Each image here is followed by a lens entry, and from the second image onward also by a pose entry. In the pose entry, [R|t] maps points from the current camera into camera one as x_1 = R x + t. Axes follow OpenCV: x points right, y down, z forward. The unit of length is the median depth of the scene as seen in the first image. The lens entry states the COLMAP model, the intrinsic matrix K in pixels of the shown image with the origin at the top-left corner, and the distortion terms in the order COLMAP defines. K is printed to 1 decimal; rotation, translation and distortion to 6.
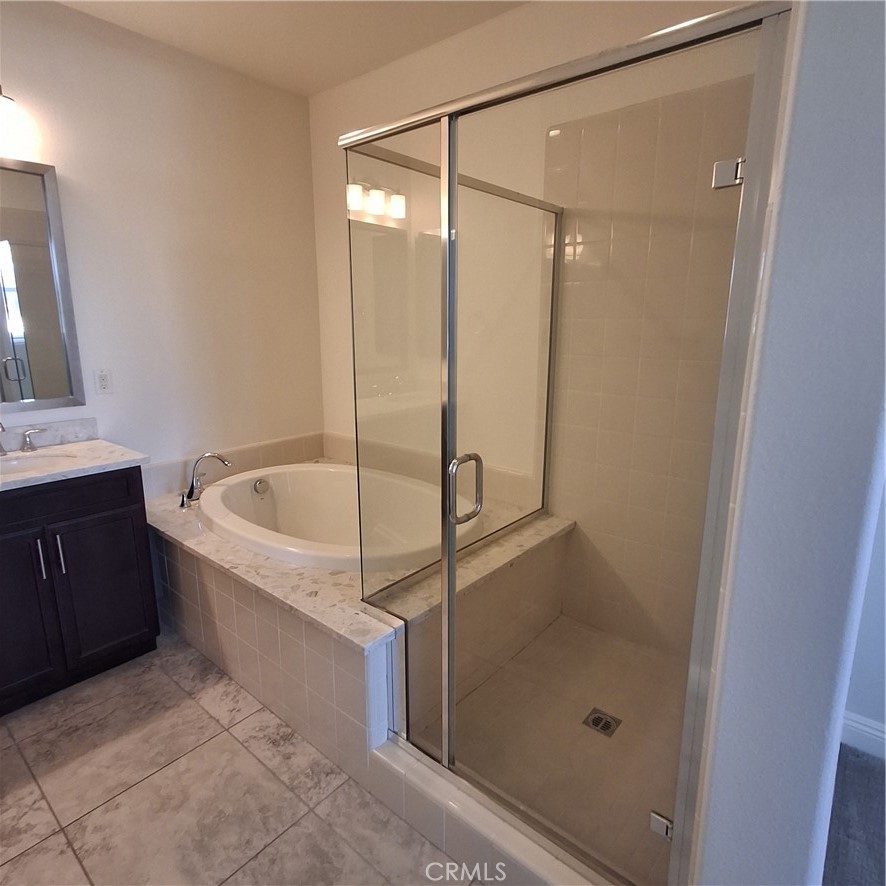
lens RADIAL K [[534.5, 0, 439.0], [0, 534.5, 429.0], [0, 0, 1]] dist [0.017535, -0.003224]
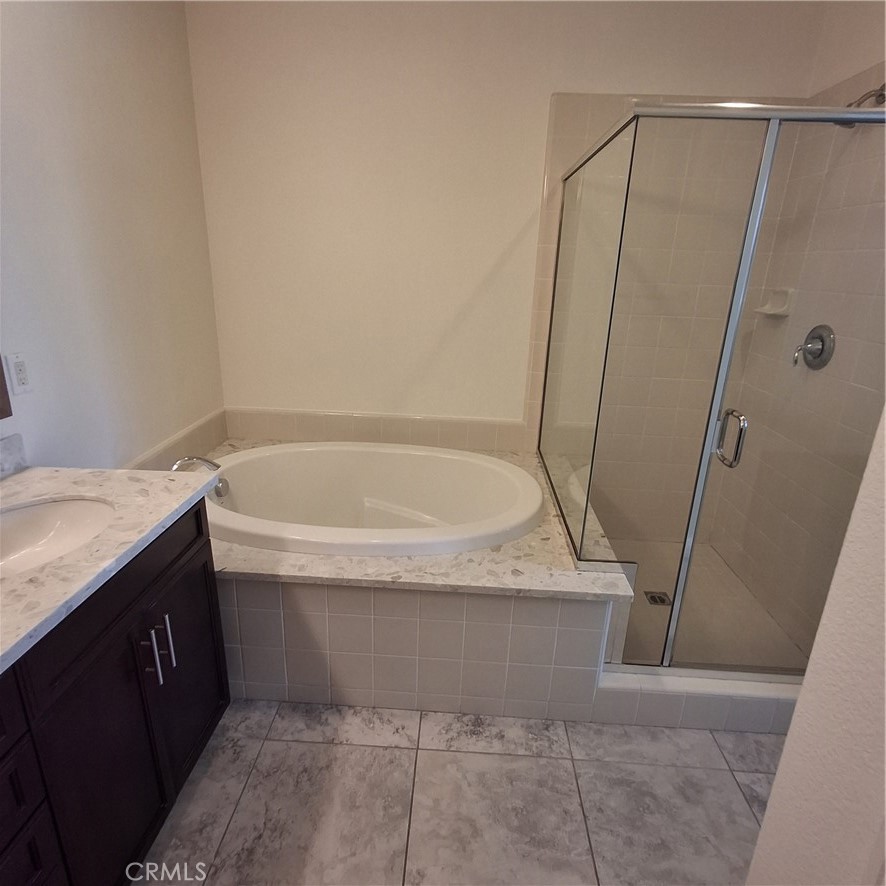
lens RADIAL K [[534.5, 0, 439.0], [0, 534.5, 429.0], [0, 0, 1]] dist [0.017535, -0.003224]
pose [[0.791472, -0.154007, 0.591484, -0.877100], [0.085413, 0.986108, 0.142464, -0.102889], [-0.605207, -0.062236, 0.793631, 0.318077]]
